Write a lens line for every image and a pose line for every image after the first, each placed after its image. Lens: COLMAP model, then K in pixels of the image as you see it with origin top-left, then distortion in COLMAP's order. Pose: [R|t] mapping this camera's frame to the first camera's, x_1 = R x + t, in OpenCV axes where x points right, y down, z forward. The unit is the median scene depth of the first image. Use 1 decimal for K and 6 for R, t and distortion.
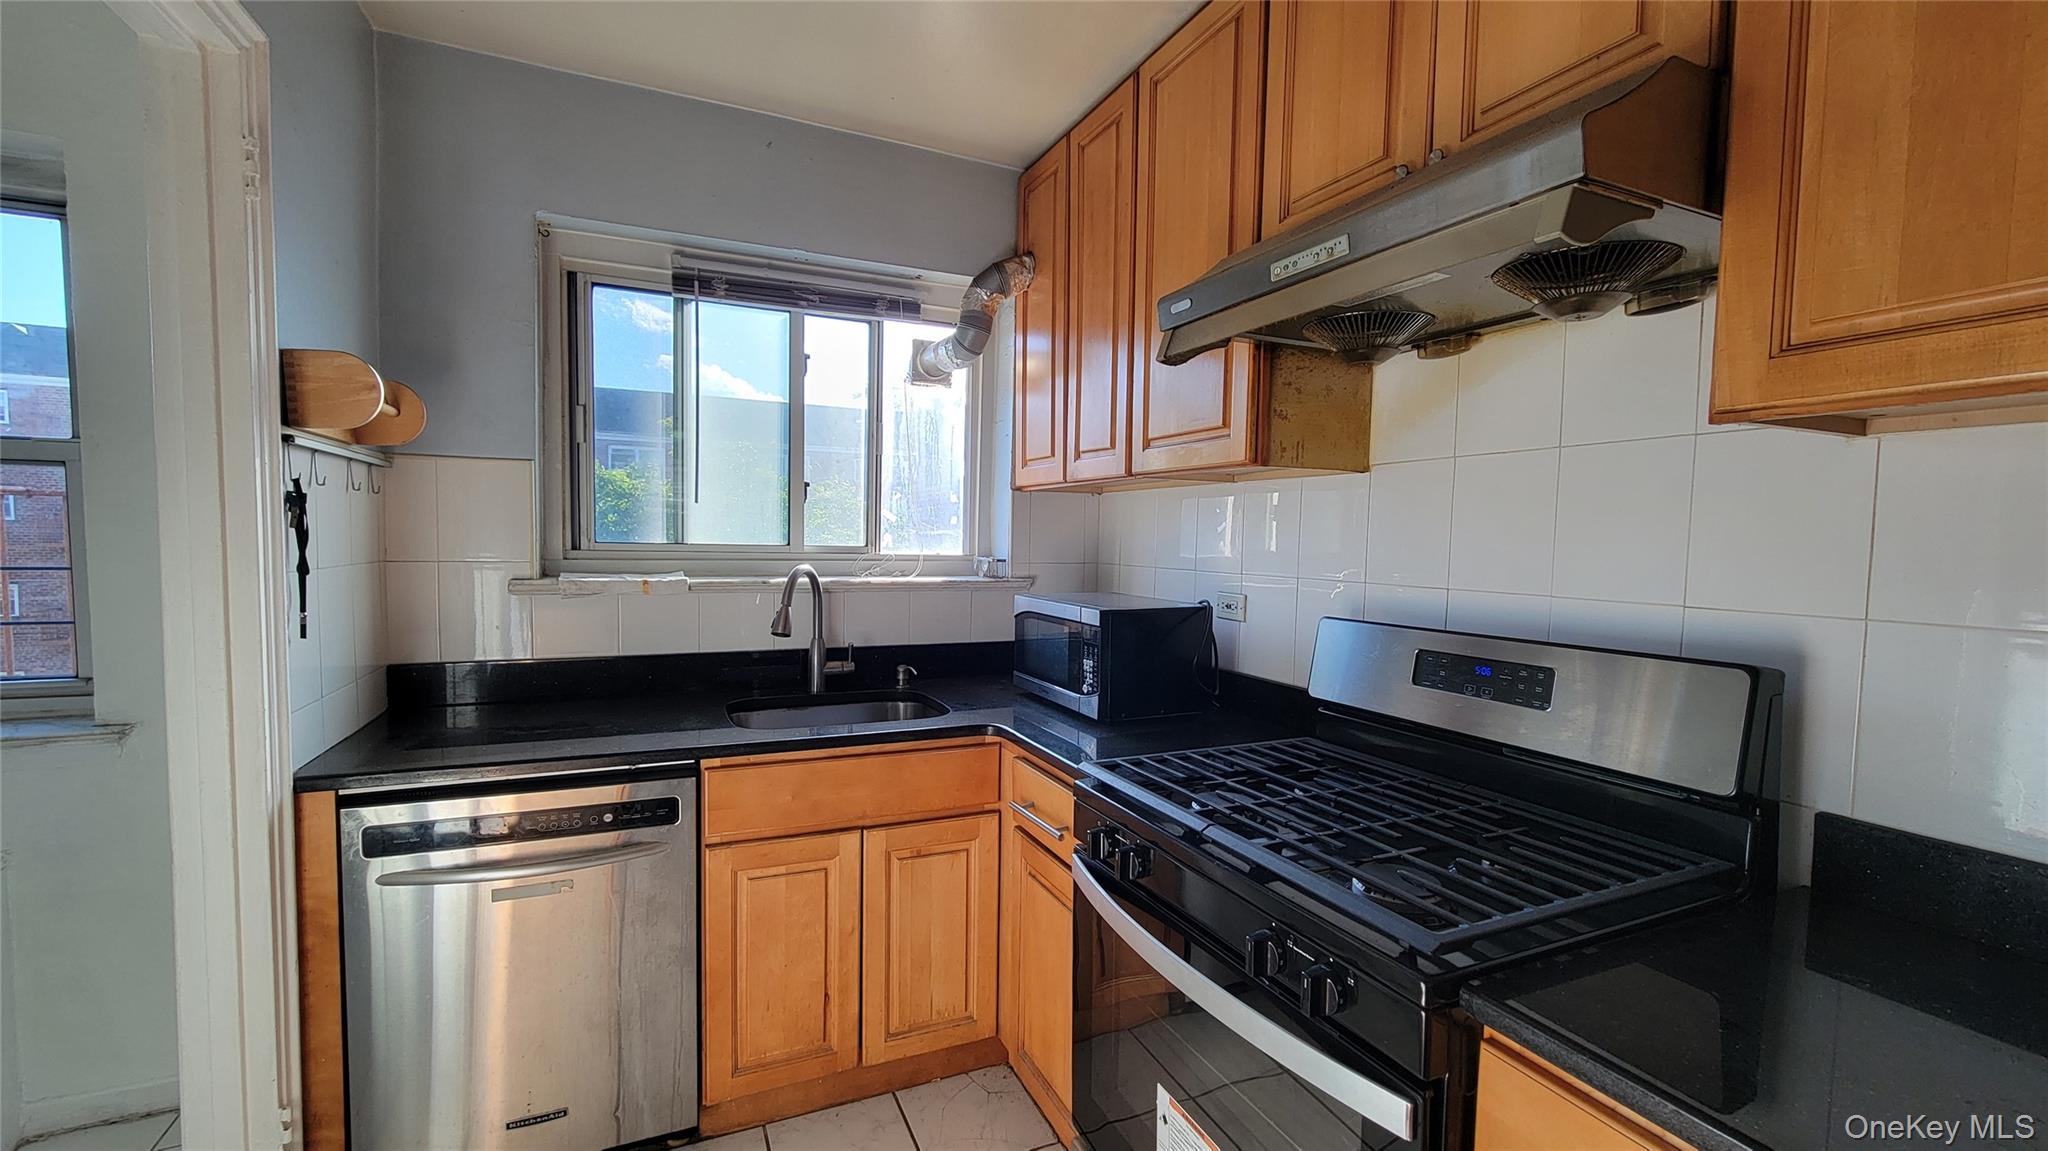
lens RADIAL K [[830.9, 0, 1014.7], [0, 830.9, 582.2], [0, 0, 1]] dist [-0.009279, -0.000179]
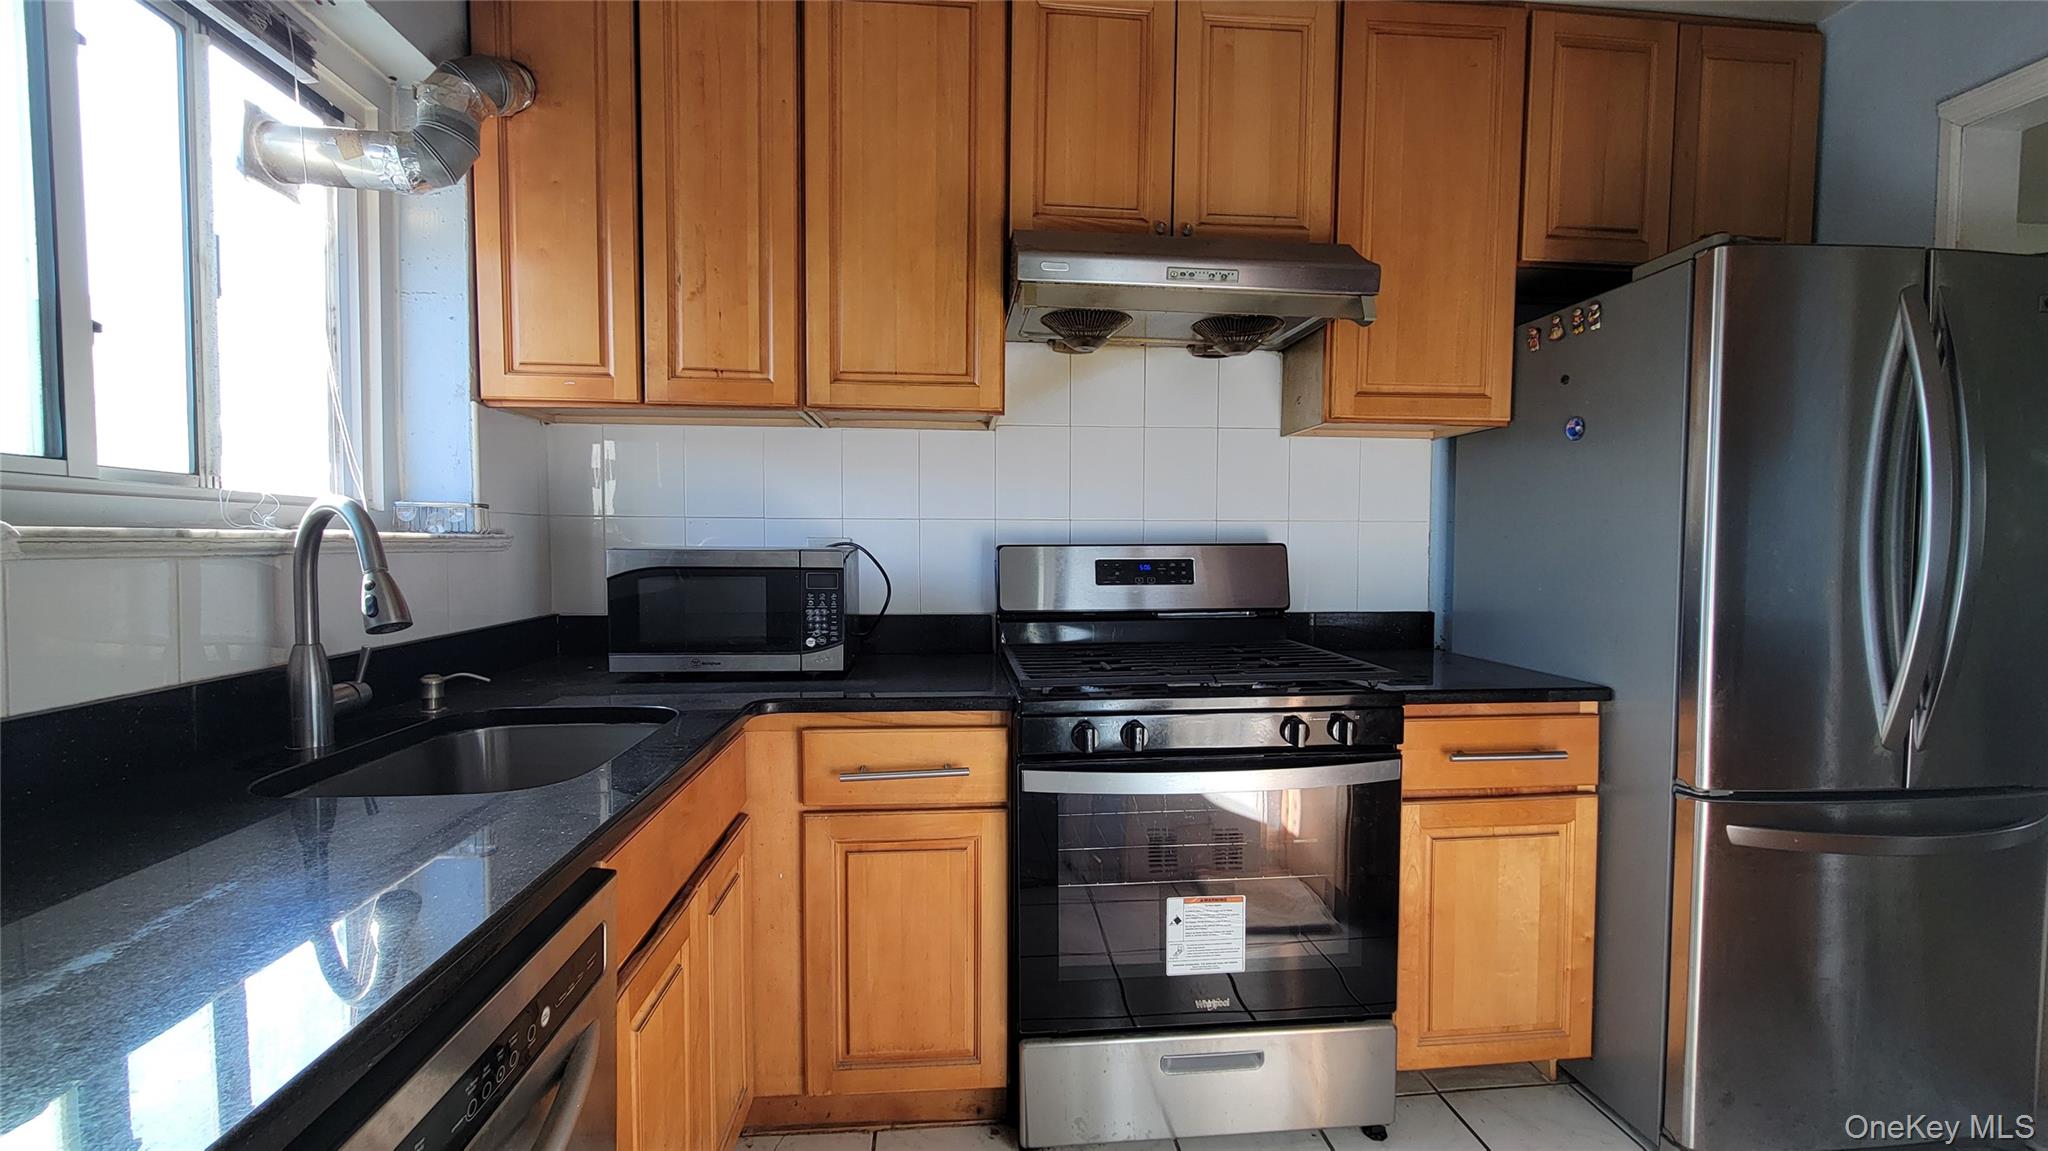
lens RADIAL K [[830.9, 0, 1019.1], [0, 830.9, 572.6], [0, 0, 1]] dist [-0.009279, -0.000179]
pose [[0.329944, -0.049475, 0.942703, -0.661164], [0.052008, 0.998062, 0.034178, 0.035003], [-0.942567, 0.037752, 0.331878, 0.489785]]
